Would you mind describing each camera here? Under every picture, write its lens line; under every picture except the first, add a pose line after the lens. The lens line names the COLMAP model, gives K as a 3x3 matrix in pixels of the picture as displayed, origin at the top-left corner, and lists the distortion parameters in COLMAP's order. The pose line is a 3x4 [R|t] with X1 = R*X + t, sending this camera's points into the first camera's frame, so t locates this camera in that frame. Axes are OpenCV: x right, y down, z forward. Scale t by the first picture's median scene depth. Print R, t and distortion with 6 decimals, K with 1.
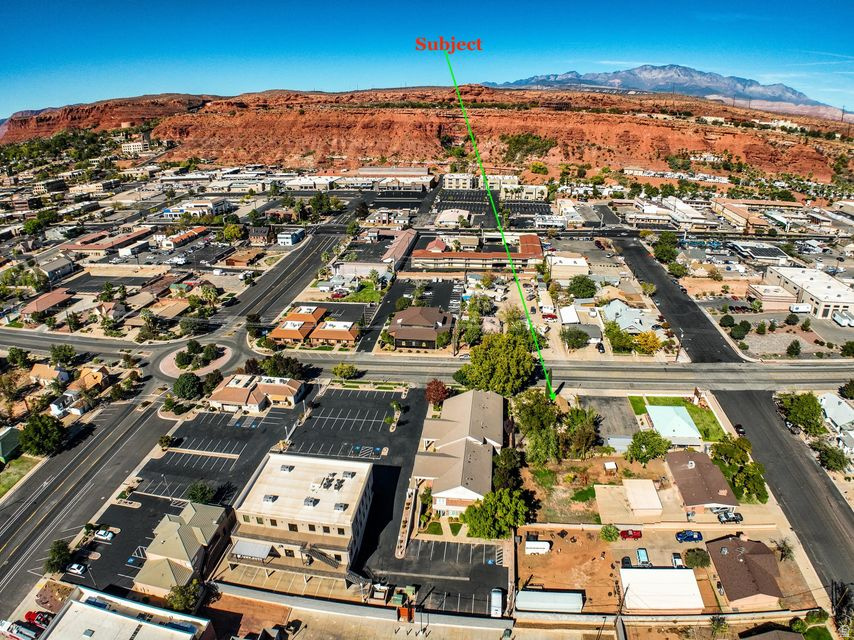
lens RADIAL K [[533.1, 0, 426.5], [0, 533.1, 306.0], [0, 0, 1]] dist [-0.181123, 0.028647]
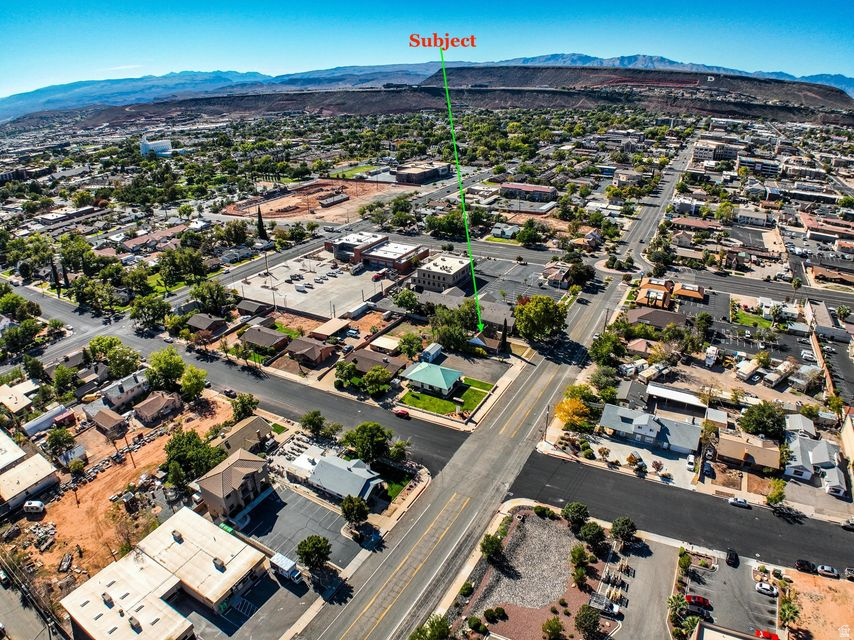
lens RADIAL K [[533.1, 0, 426.5], [0, 533.1, 306.0], [0, 0, 1]] dist [-0.181123, 0.028647]
pose [[-0.367751, 0.382243, -0.847732, 0.631090], [-0.321058, 0.803370, 0.501516, -0.222426], [0.872744, 0.456604, -0.172718, 0.476100]]
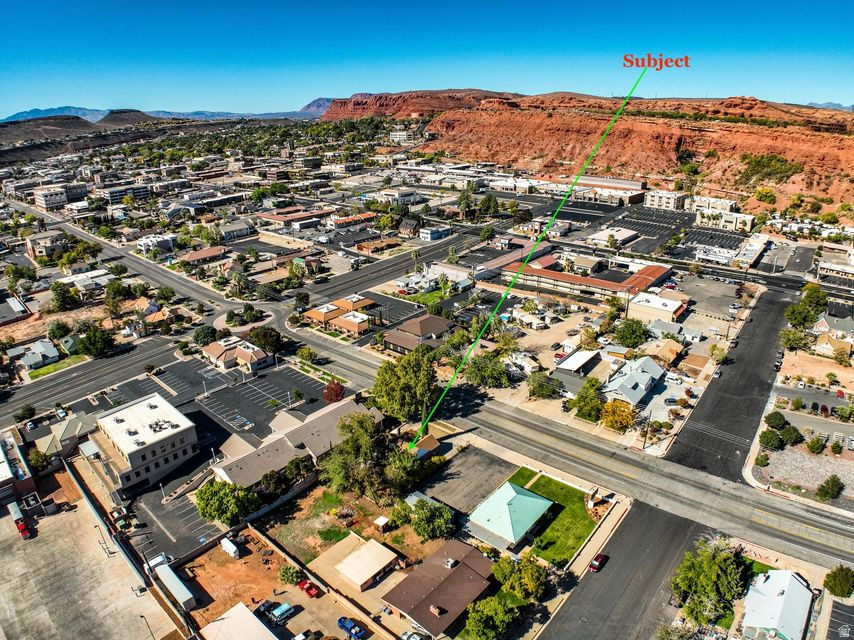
lens RADIAL K [[533.1, 0, 426.5], [0, 533.1, 306.0], [0, 0, 1]] dist [-0.181123, 0.028647]
pose [[0.835003, 0.188810, -0.516838, 0.307275], [-0.190953, 0.980344, 0.049634, -0.039745], [0.516050, 0.057247, 0.854643, 0.102341]]
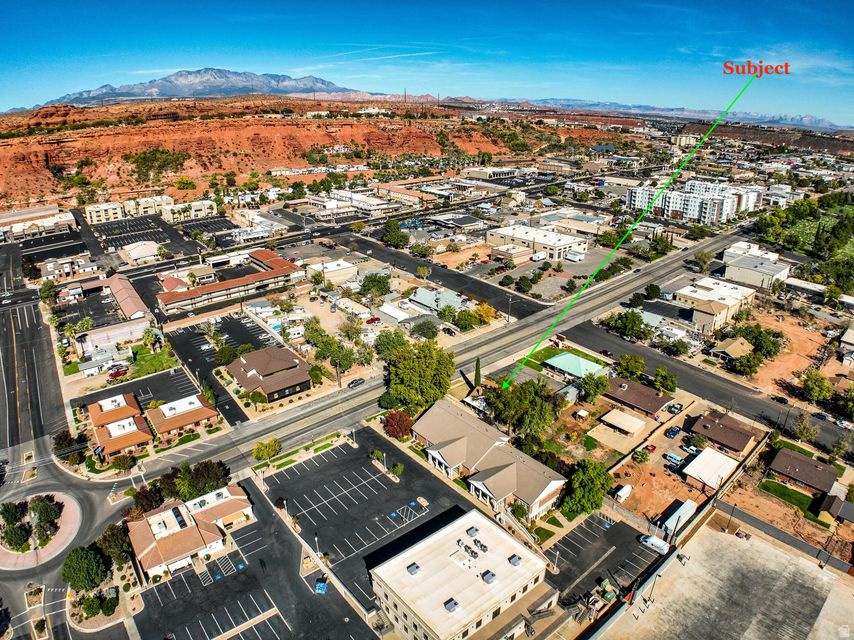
lens RADIAL K [[533.1, 0, 426.5], [0, 533.1, 306.0], [0, 0, 1]] dist [-0.181123, 0.028647]
pose [[0.688949, -0.253921, 0.678877, -0.239407], [0.259835, 0.960898, 0.095715, -0.049256], [-0.676636, 0.110453, 0.727987, 0.133707]]
